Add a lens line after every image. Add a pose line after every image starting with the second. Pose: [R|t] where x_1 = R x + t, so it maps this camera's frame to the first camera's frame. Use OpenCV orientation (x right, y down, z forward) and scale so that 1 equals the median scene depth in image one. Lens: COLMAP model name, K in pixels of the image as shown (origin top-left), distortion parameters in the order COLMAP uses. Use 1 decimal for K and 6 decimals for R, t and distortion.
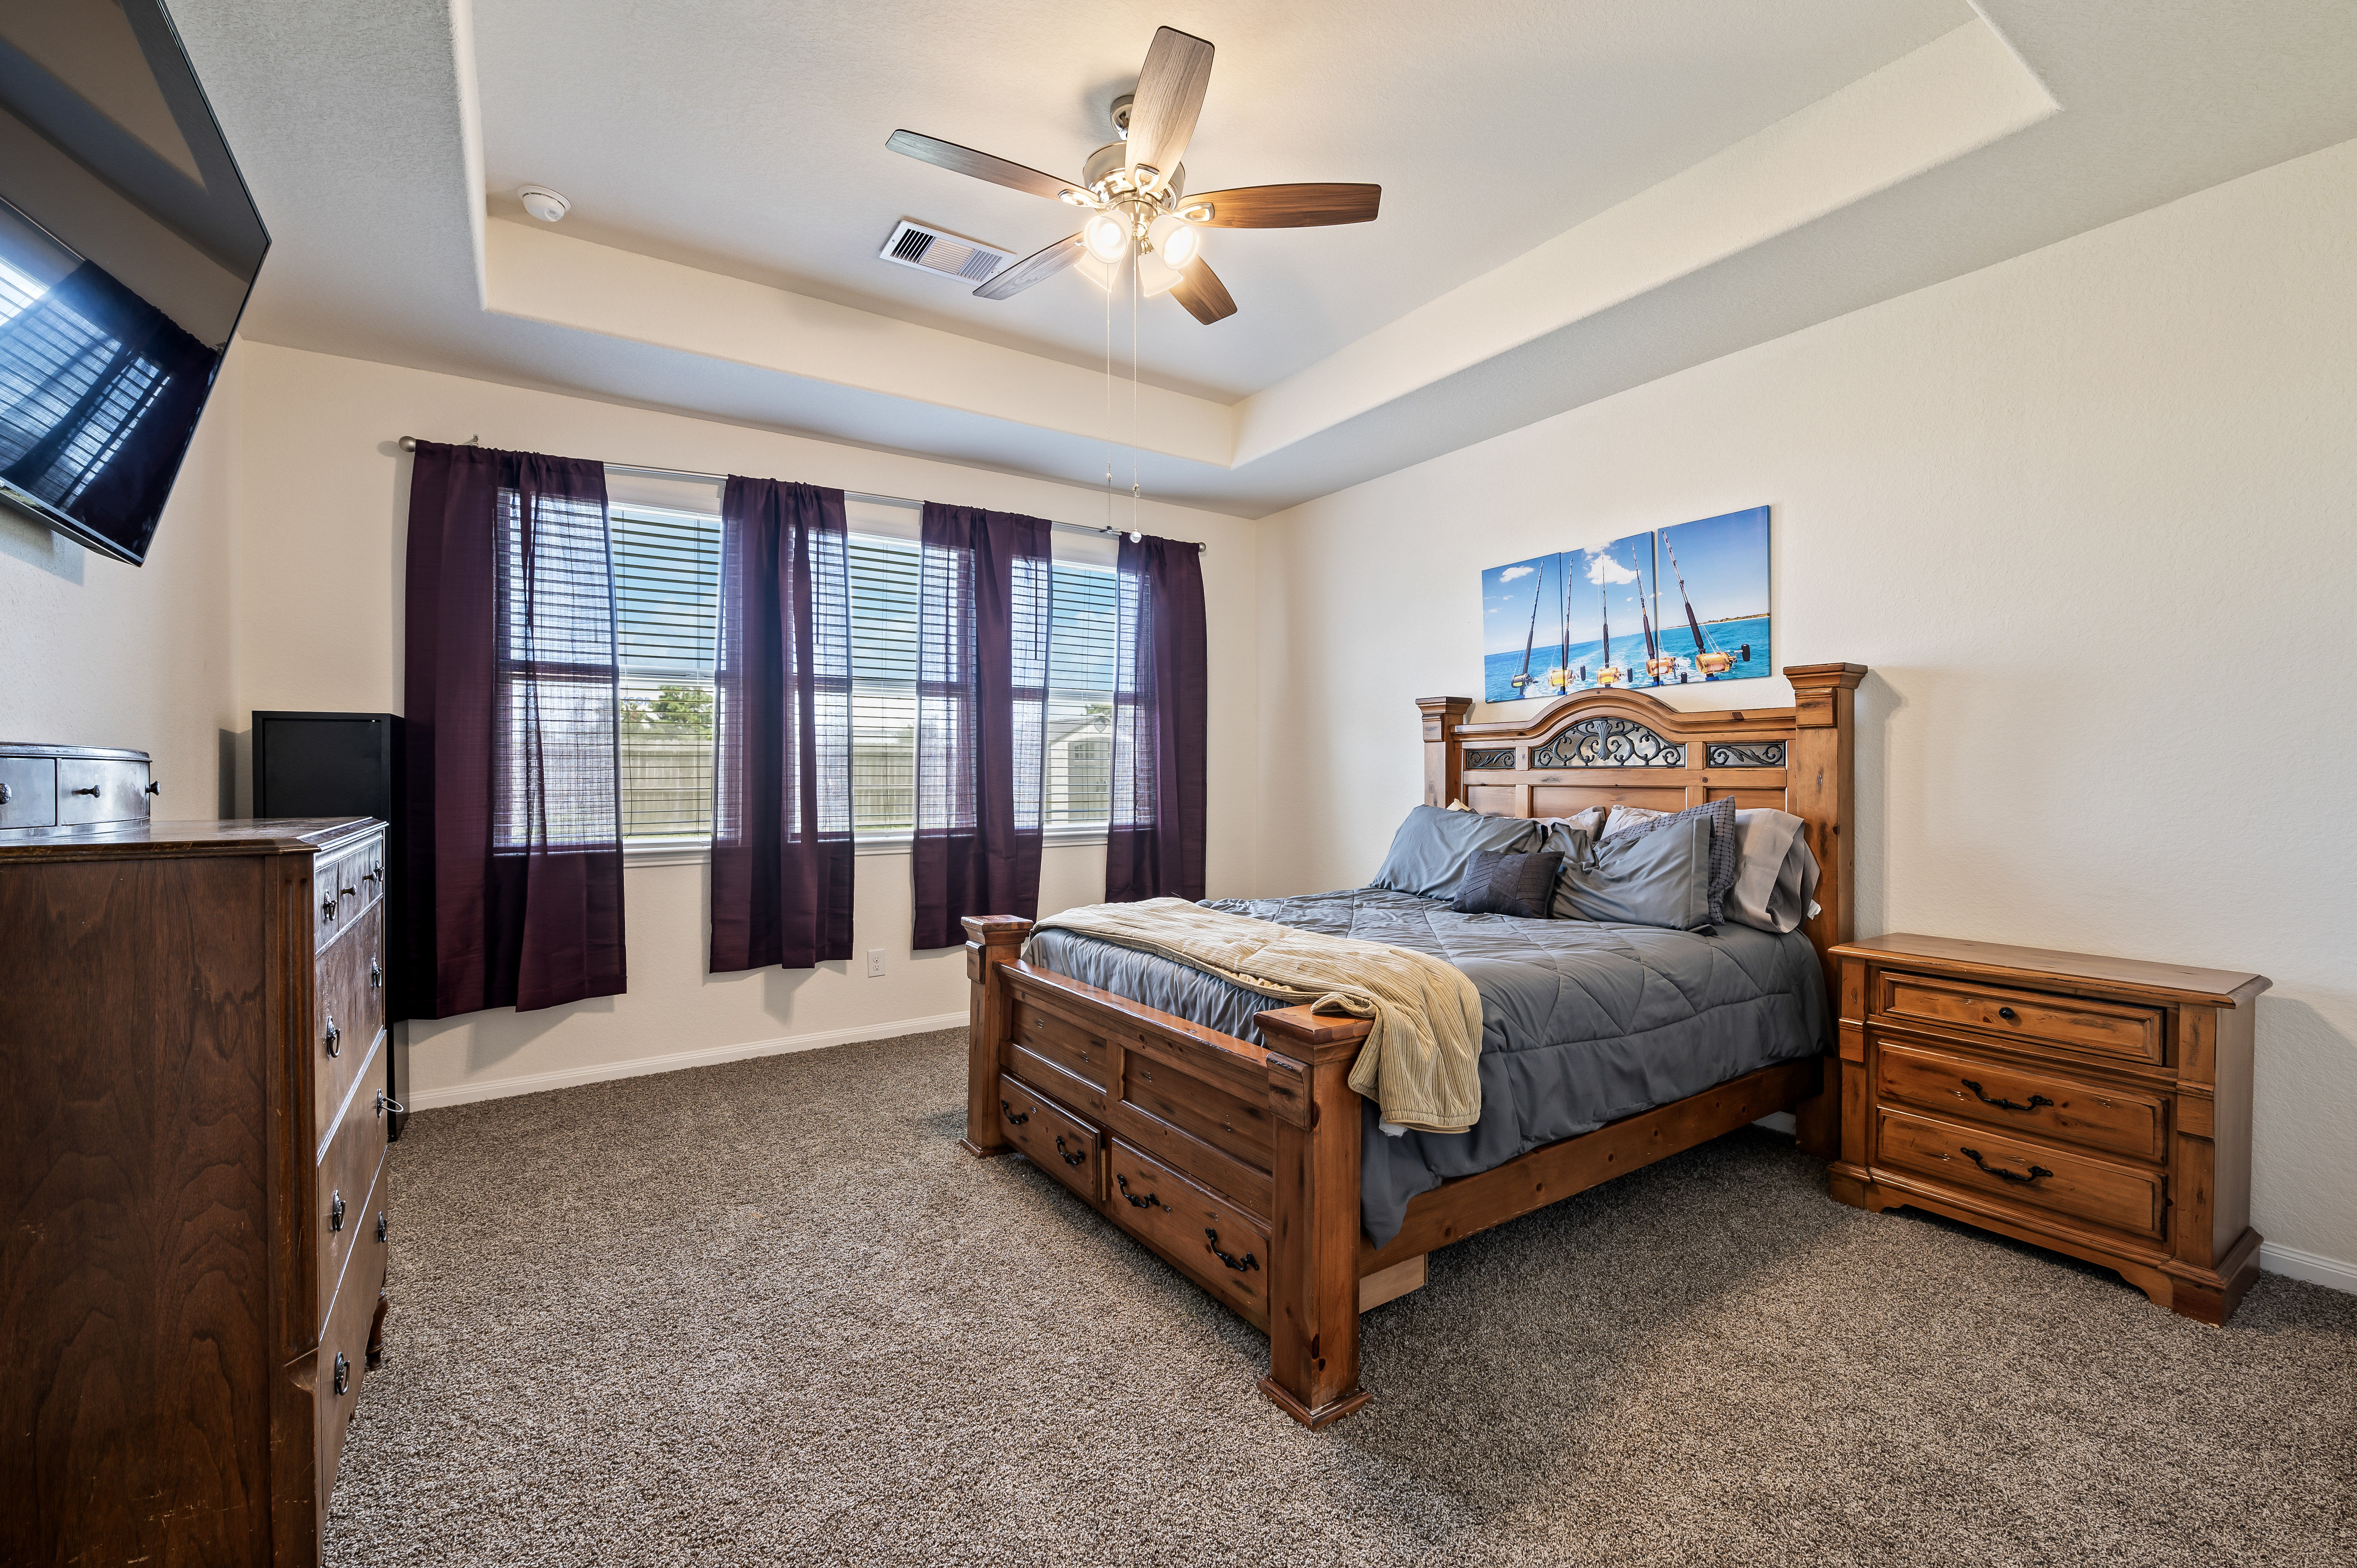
lens RADIAL K [[1021.4, 0, 1198.4], [0, 1021.4, 775.8], [0, 0, 1]] dist [-0.004827, -0.000149]
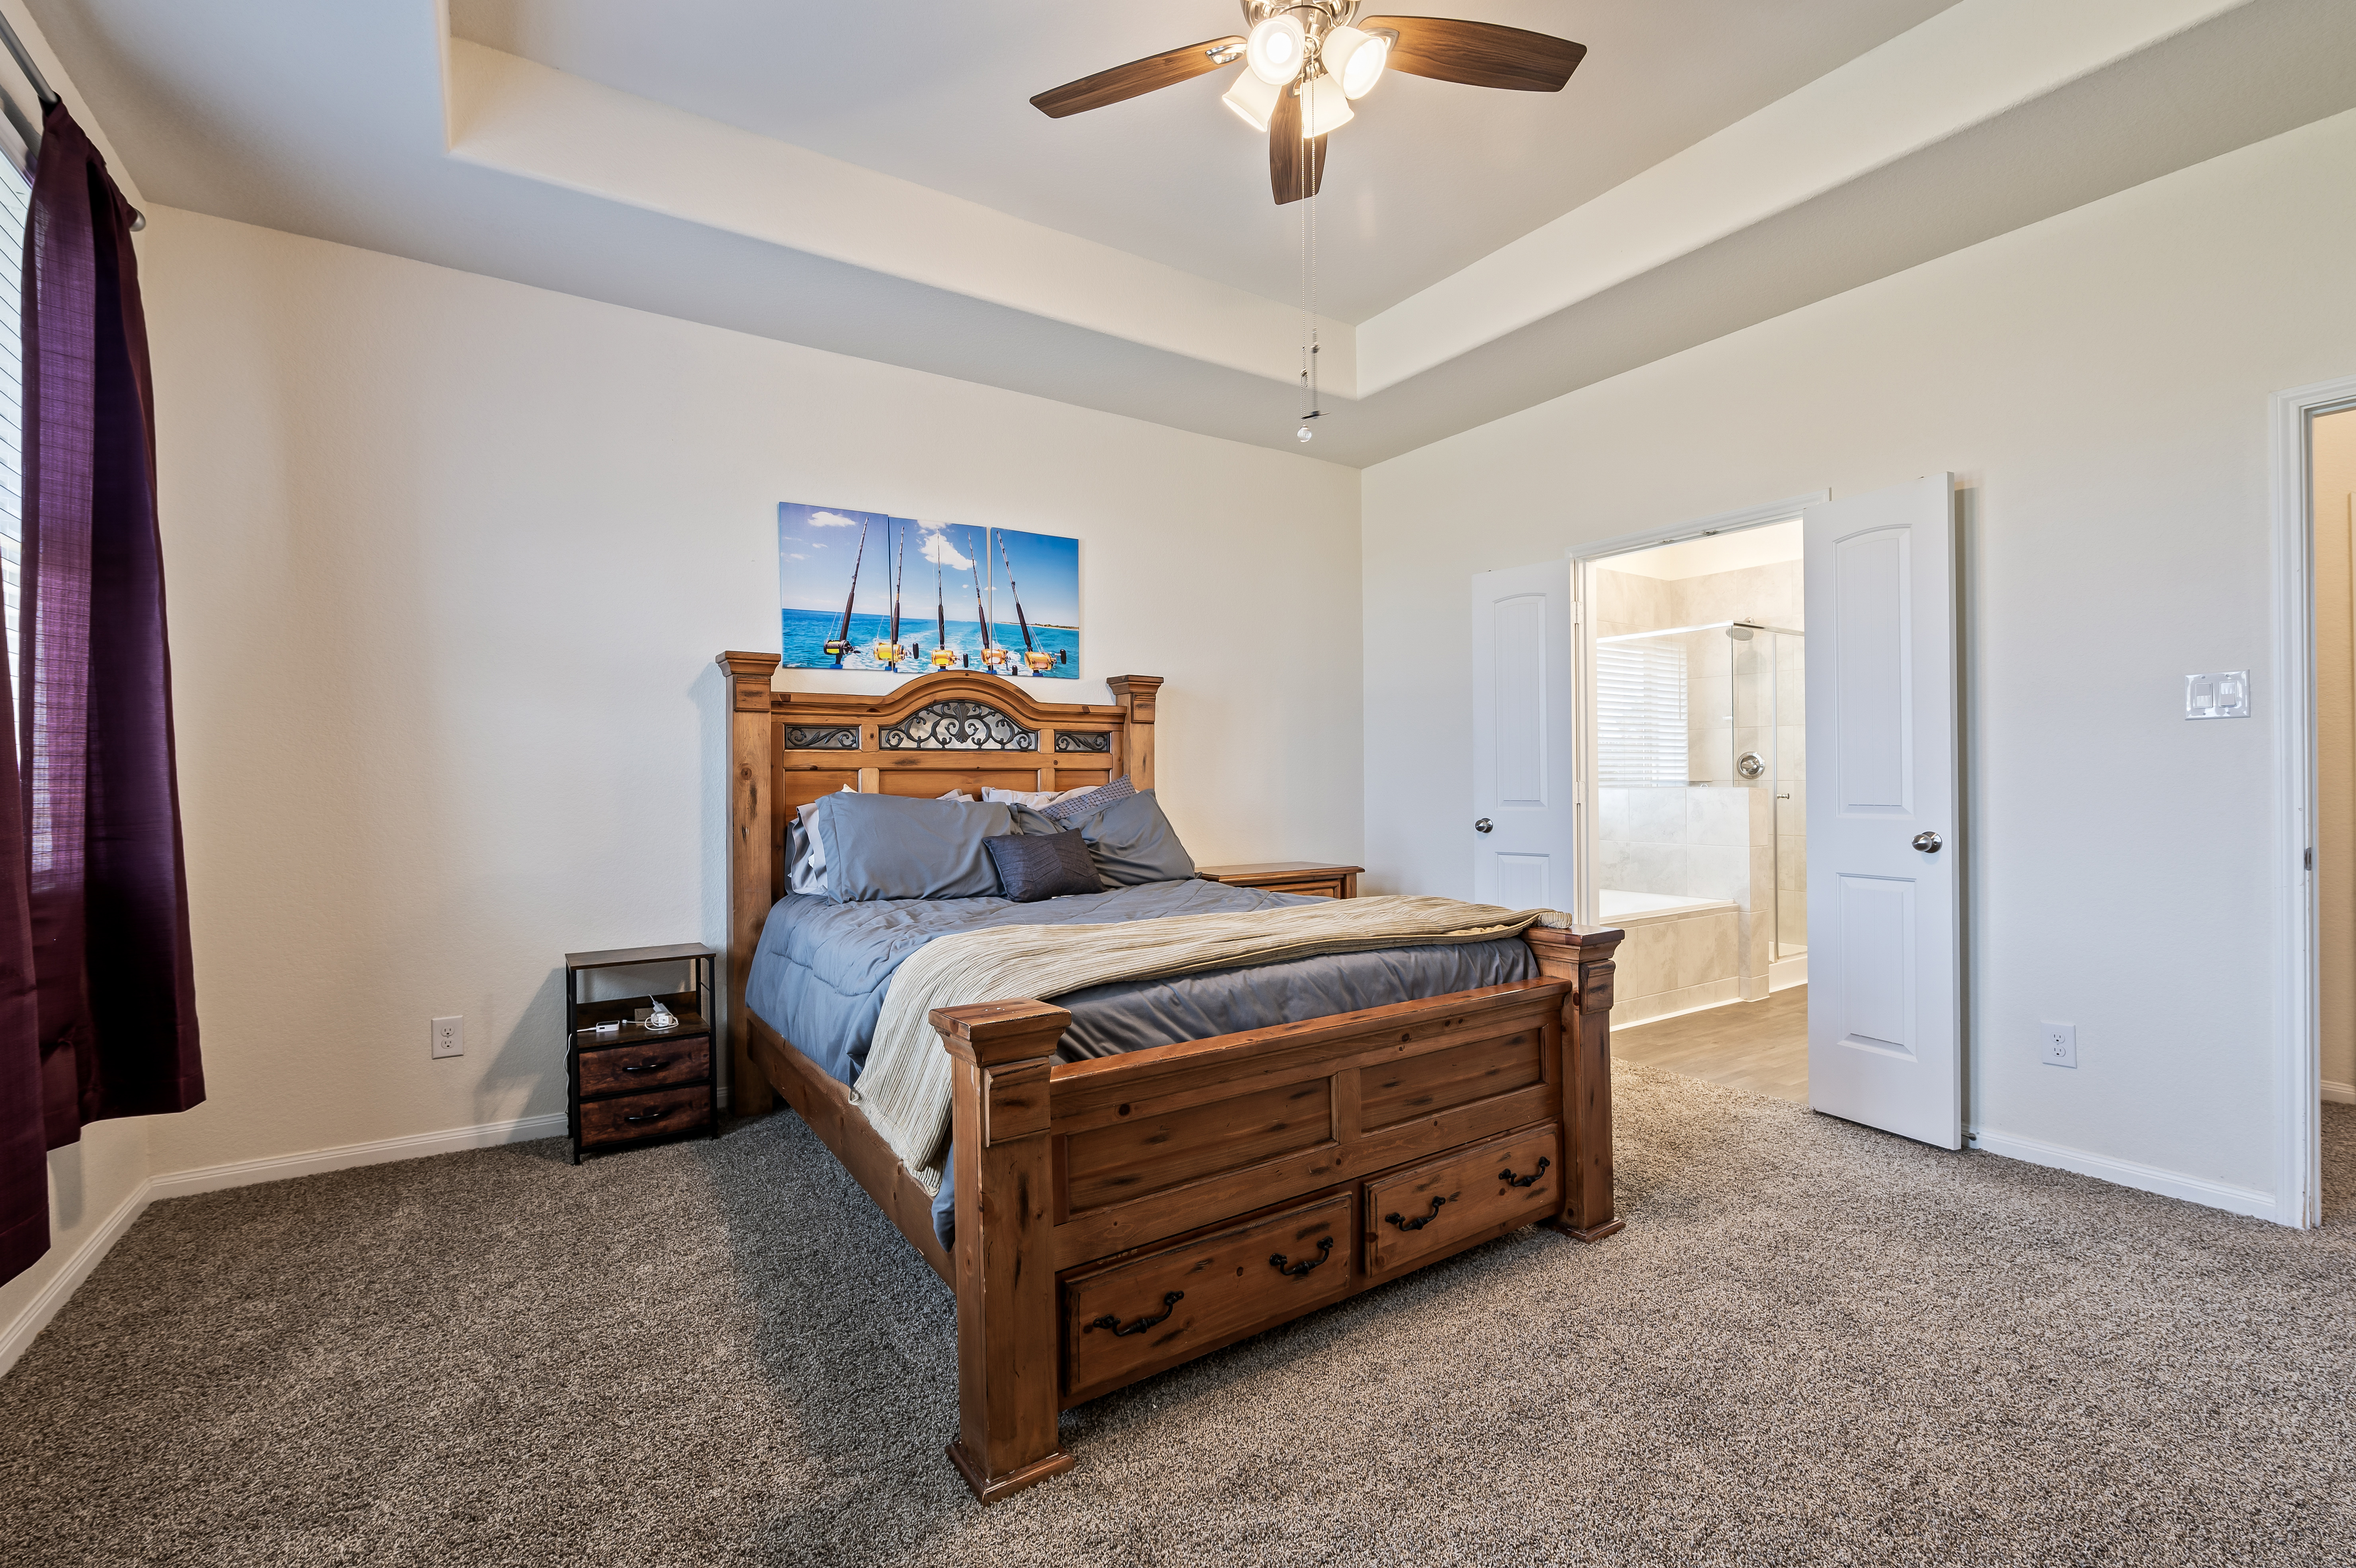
lens RADIAL K [[1021.1, 0, 1196.9], [0, 1021.1, 793.7], [0, 0, 1]] dist [-0.004827, -0.000149]
pose [[-0.014469, -0.011560, 0.999828, -0.613860], [0.009710, 0.999884, 0.011702, 0.025407], [-0.999848, 0.009878, -0.014355, 0.795534]]
